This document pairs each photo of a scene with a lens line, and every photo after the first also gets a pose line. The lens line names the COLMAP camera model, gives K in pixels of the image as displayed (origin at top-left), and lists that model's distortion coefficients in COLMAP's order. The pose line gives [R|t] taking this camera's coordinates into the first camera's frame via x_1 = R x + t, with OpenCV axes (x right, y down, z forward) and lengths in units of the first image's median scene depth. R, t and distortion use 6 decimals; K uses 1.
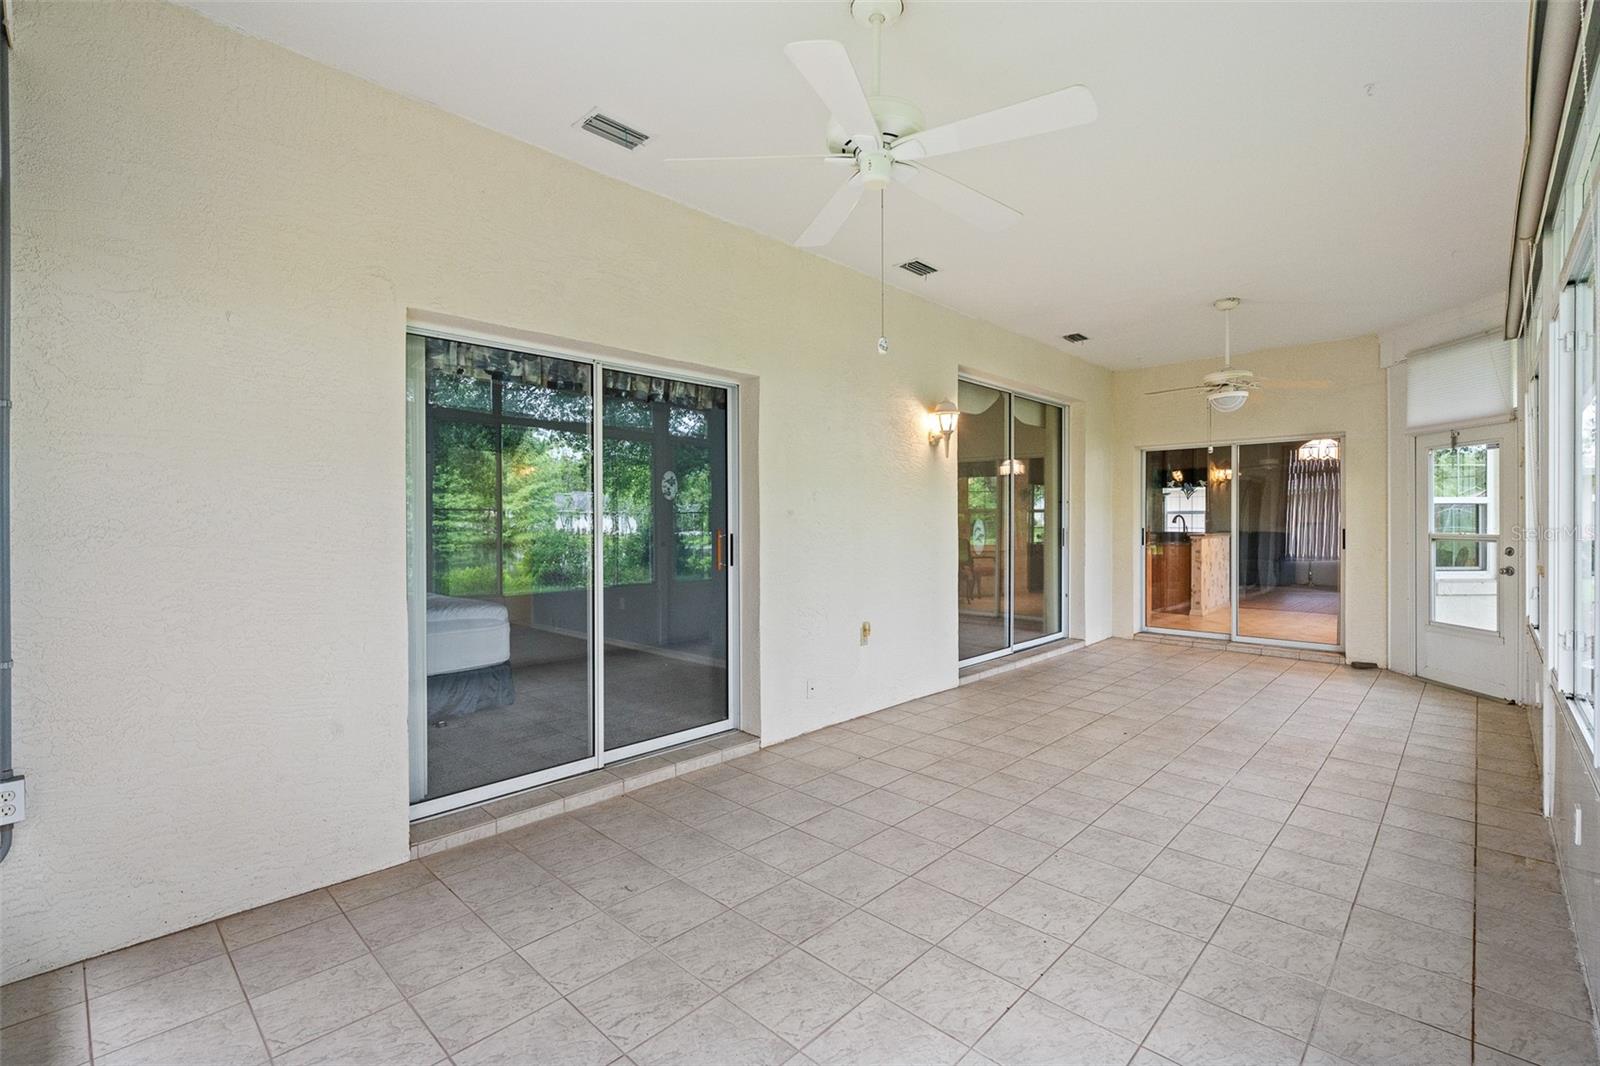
lens RADIAL K [[721.1, 0, 798.4], [0, 721.1, 524.7], [0, 0, 1]] dist [-0.007085, 0.003079]
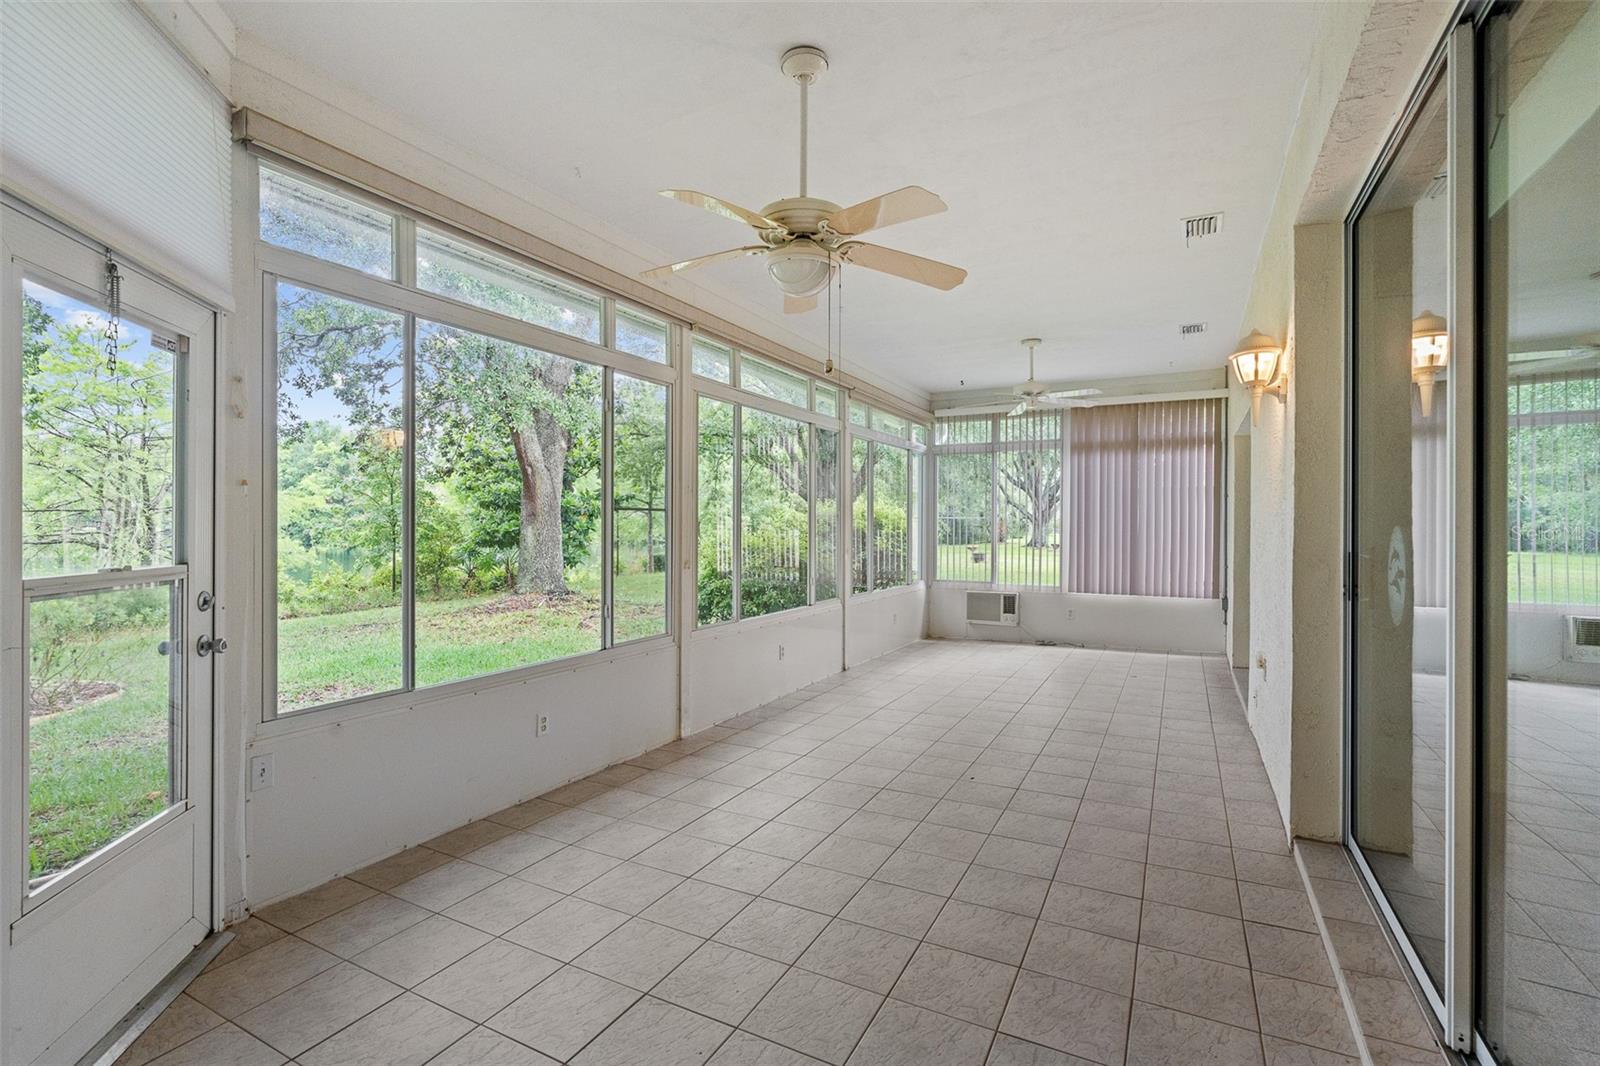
lens RADIAL K [[721.1, 0, 800.5], [0, 721.1, 526.8], [0, 0, 1]] dist [-0.007085, 0.003079]
pose [[-0.963087, 0.000772, -0.269189, 1.076193], [-0.000656, 0.999986, 0.005214, -0.014654], [0.269189, 0.005198, -0.963073, 2.159285]]
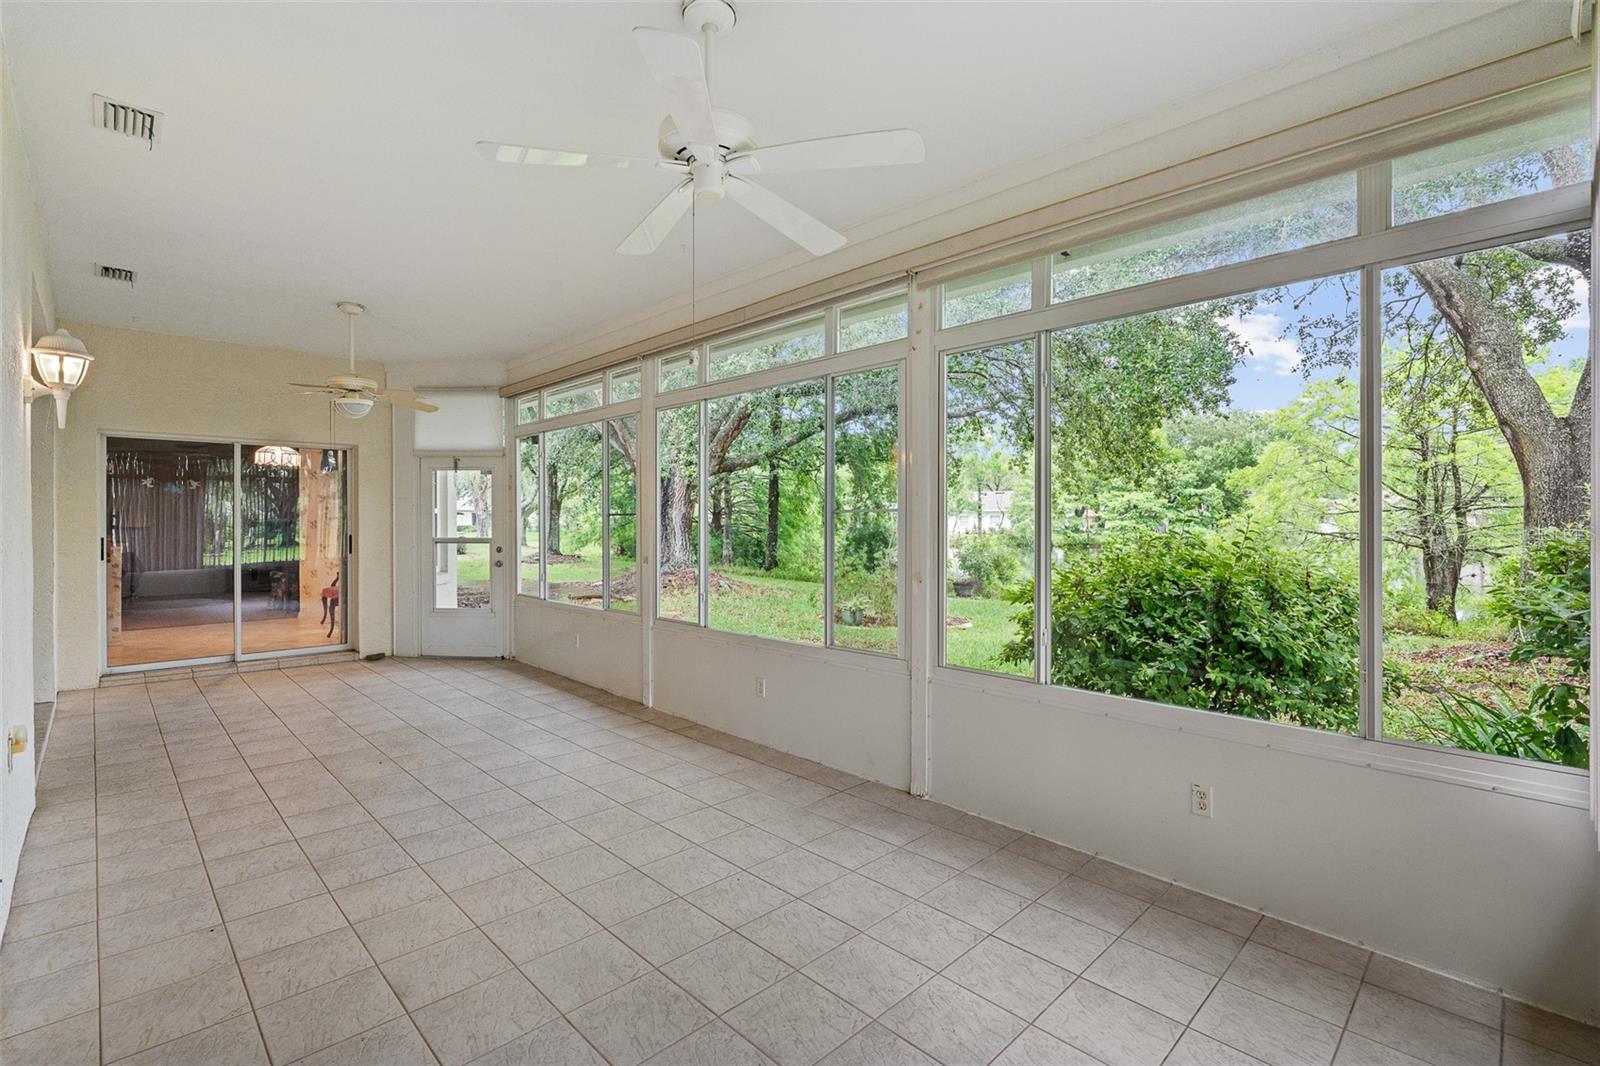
lens RADIAL K [[721.1, 0, 802.5], [0, 721.1, 525.9], [0, 0, 1]] dist [-0.007085, 0.003079]
pose [[0.025262, -0.002910, 0.999677, -0.548388], [0.003128, 0.999991, 0.002831, -0.015861], [-0.999676, 0.003056, 0.025271, 0.535774]]
